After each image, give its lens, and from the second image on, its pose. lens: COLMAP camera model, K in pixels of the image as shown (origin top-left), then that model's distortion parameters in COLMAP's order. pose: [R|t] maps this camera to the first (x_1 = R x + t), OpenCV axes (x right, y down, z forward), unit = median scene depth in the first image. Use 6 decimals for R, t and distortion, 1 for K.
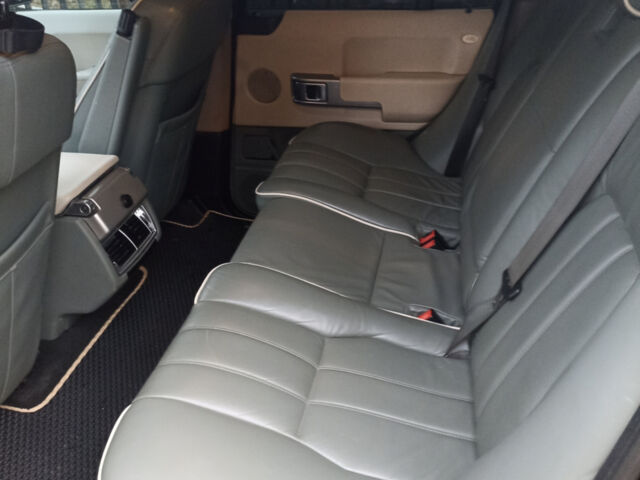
lens RADIAL K [[593.8, 0, 320.0], [0, 593.8, 240.0], [0, 0, 1]] dist [0.005554, -0.014822]
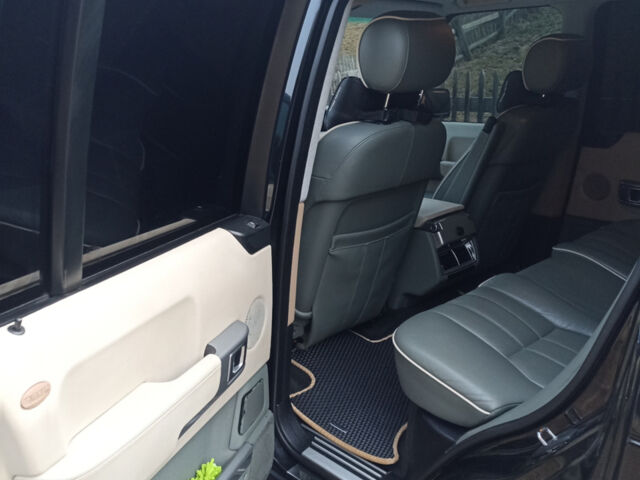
lens RADIAL K [[593.8, 0, 320.0], [0, 593.8, 240.0], [0, 0, 1]] dist [0.005554, -0.014822]
pose [[0.792113, 0.176507, -0.584296, 0.297569], [-0.292408, 0.950012, -0.109425, 0.234712], [0.535774, 0.257530, 0.804129, -0.442668]]
